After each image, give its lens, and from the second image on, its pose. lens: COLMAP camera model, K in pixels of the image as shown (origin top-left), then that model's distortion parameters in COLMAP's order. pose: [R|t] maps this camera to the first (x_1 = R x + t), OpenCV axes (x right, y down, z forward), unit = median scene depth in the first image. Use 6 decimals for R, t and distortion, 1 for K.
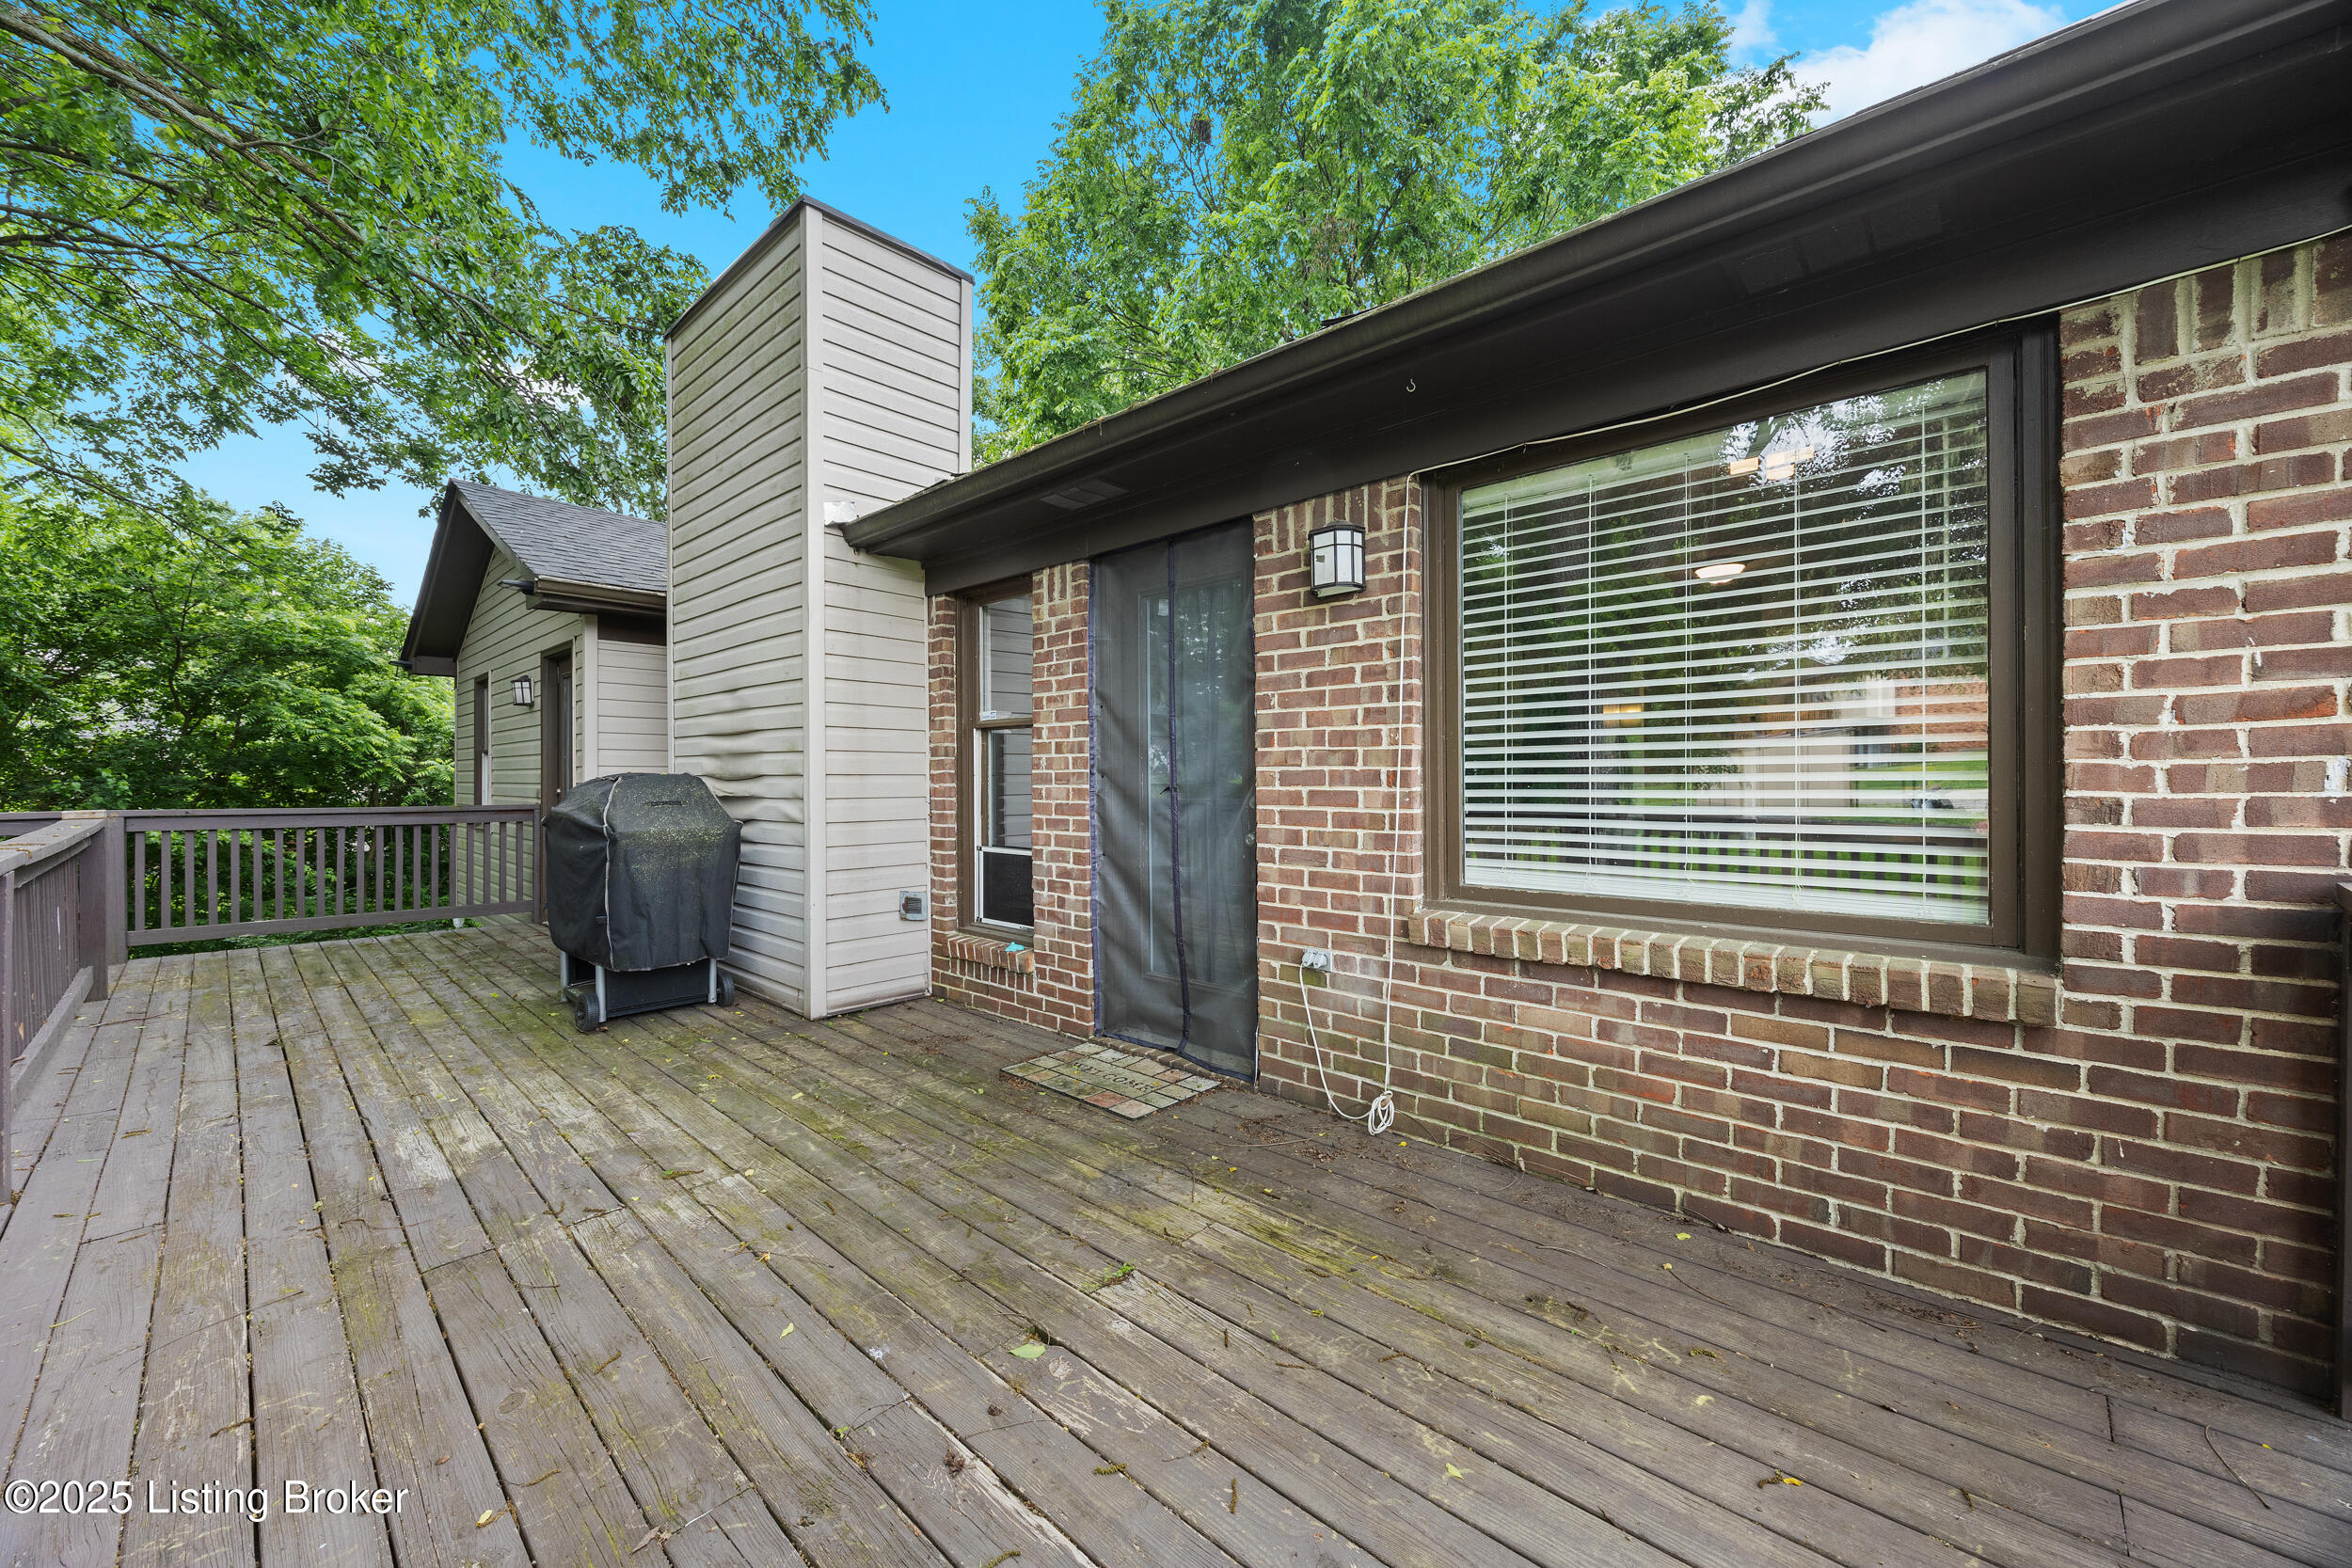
lens RADIAL K [[902.1, 0, 1191.7], [0, 902.1, 789.5], [0, 0, 1]] dist [-0.002152, 0.000113]
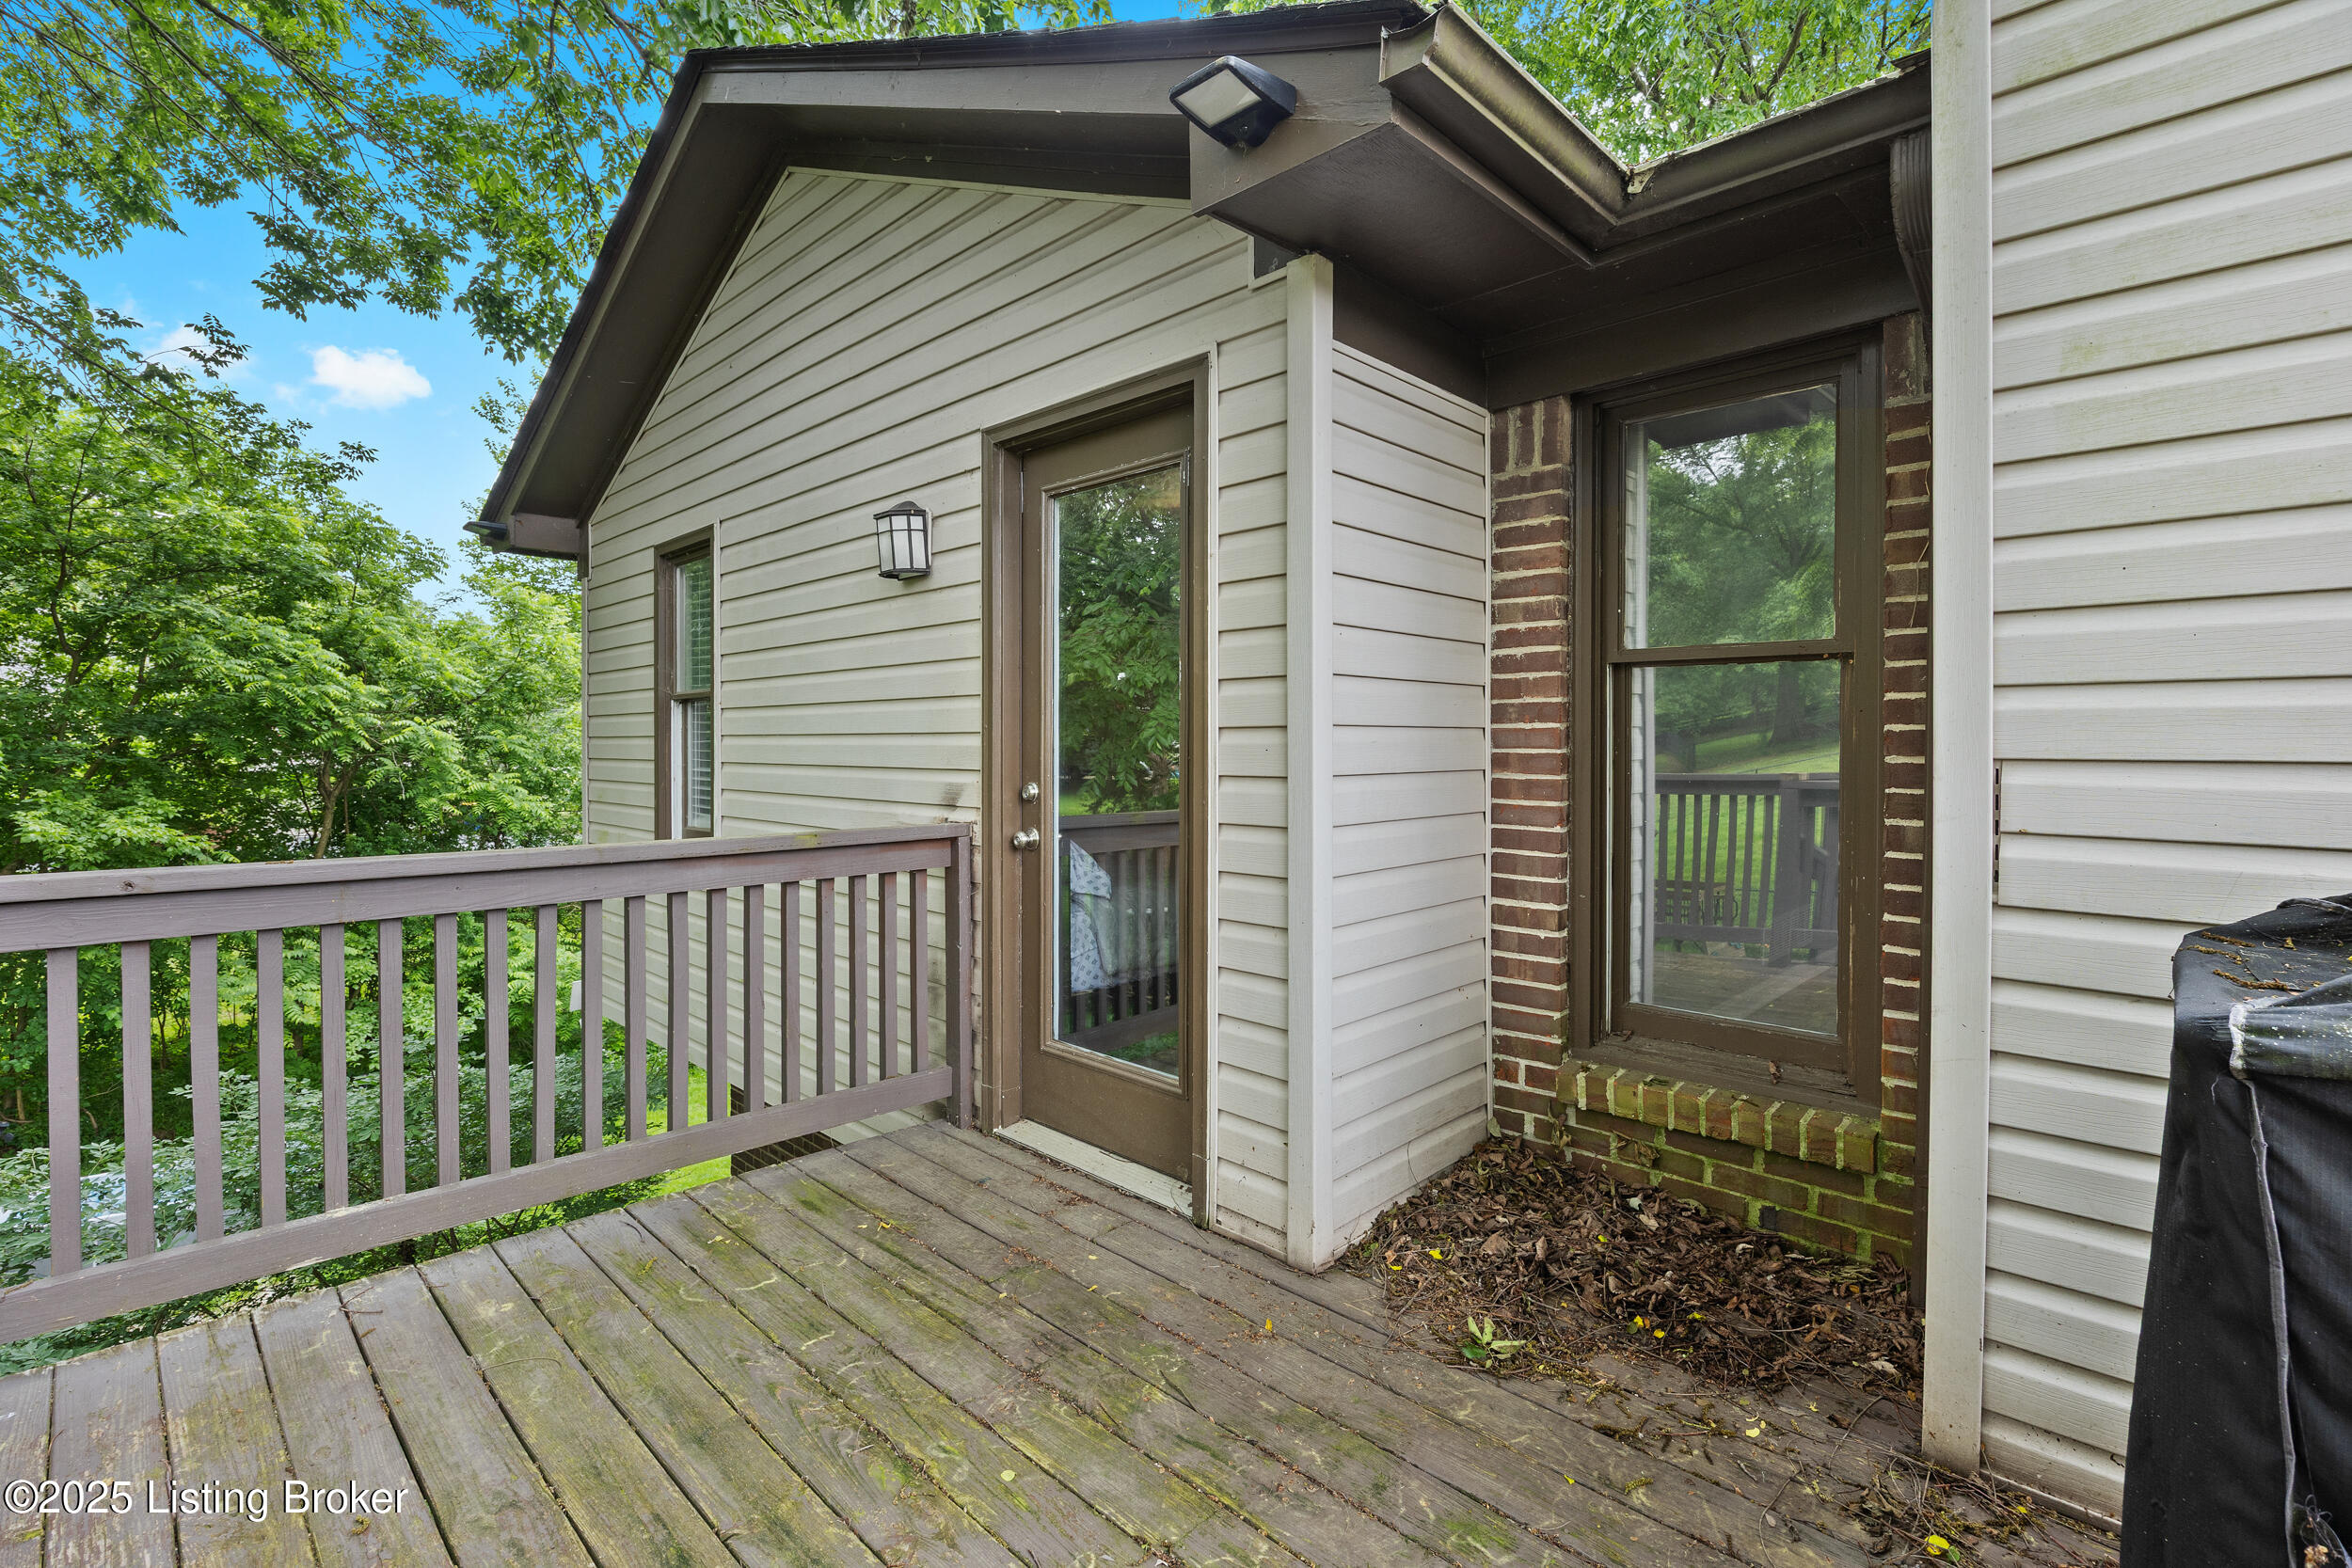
lens RADIAL K [[1070.7, 0, 1168.7], [0, 1070.7, 763.3], [0, 0, 1]] dist [-0.004280, -0.000509]
pose [[0.999241, 0.001950, -0.038917, -0.246499], [-0.001710, 0.999979, 0.006221, -0.005301], [0.038928, -0.006150, 0.999223, 0.214833]]
